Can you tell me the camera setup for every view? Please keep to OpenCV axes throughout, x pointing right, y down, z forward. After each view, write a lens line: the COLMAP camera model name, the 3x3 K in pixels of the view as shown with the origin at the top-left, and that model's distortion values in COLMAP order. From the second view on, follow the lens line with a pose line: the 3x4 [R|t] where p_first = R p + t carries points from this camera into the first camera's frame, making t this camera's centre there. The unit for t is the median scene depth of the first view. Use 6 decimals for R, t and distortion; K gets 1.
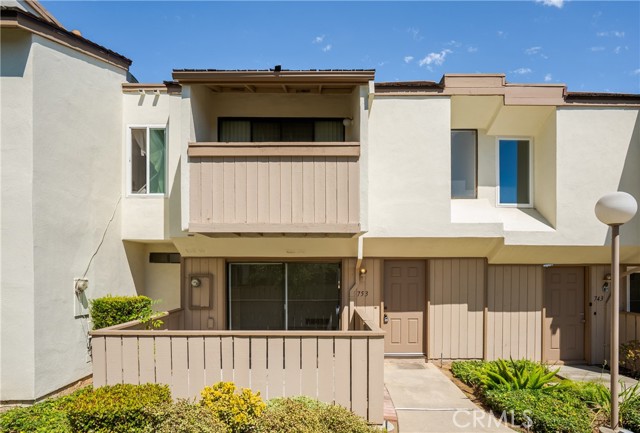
lens RADIAL K [[399.0, 0, 304.3], [0, 399.0, 276.6], [0, 0, 1]] dist [-0.002008, 0.000174]
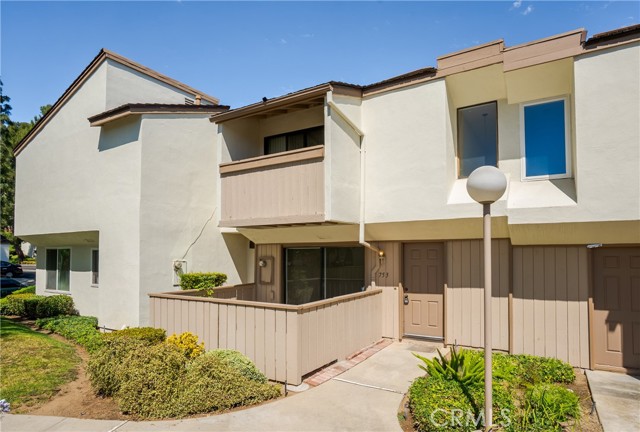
lens RADIAL K [[384.0, 0, 320.2], [0, 384.0, 246.9], [0, 0, 1]] dist [0.002151, 0.001961]
pose [[0.847056, -0.015567, -0.531275, 0.555595], [-0.000449, 0.999550, -0.030003, -0.001657], [0.531503, 0.025653, 0.846668, 0.033396]]
